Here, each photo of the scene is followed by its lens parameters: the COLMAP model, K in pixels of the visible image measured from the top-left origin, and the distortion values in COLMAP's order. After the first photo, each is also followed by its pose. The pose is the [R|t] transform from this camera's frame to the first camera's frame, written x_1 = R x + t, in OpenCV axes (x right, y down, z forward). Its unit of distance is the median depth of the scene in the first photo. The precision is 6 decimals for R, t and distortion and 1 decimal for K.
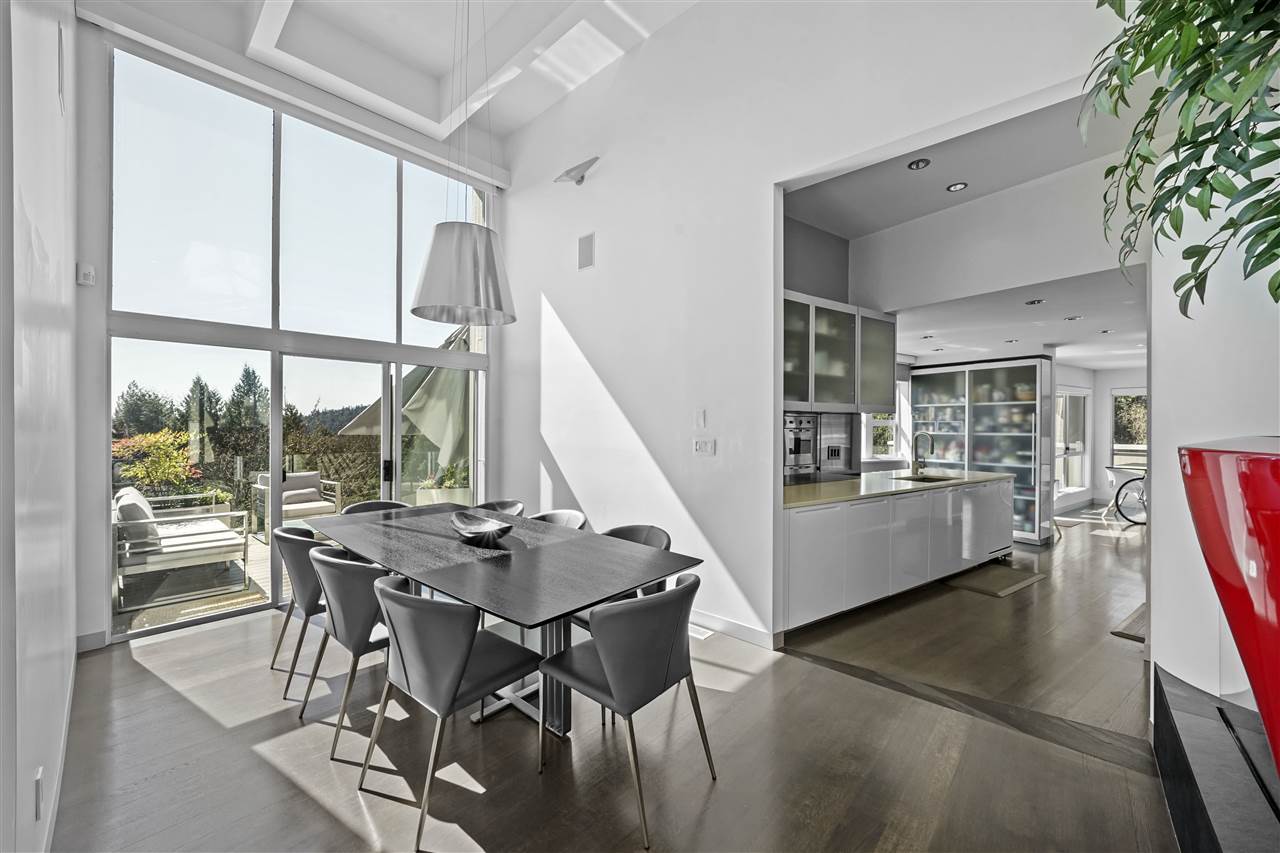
lens RADIAL K [[501.7, 0, 620.3], [0, 501.7, 433.3], [0, 0, 1]] dist [0.003054, 0.000099]
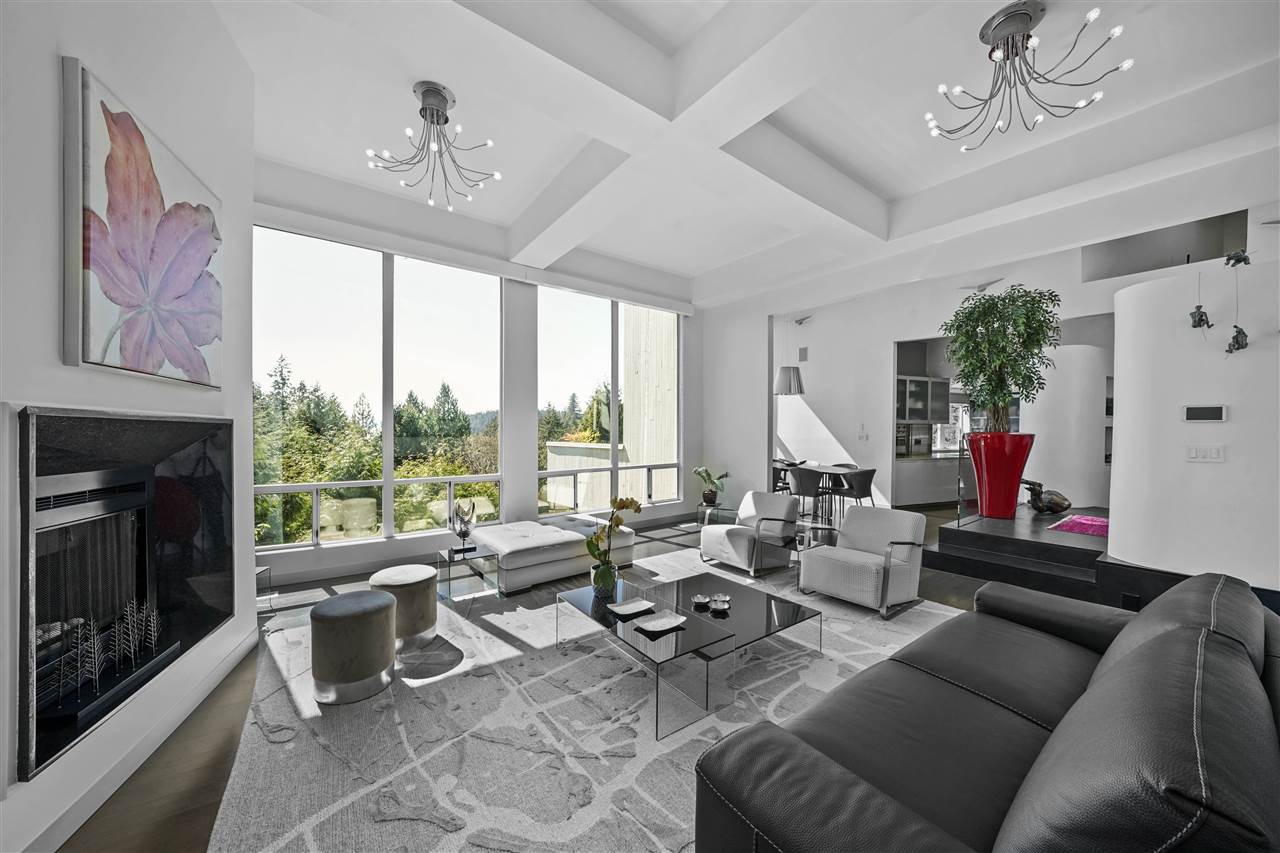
lens RADIAL K [[451.8, 0, 649.0], [0, 451.8, 432.7], [0, 0, 1]] dist [-0.019195, -0.000268]
pose [[0.990165, 0.009623, -0.139574, -0.525416], [-0.010719, 0.999917, -0.007105, 0.023862], [0.139494, 0.008531, 0.990186, -1.251489]]
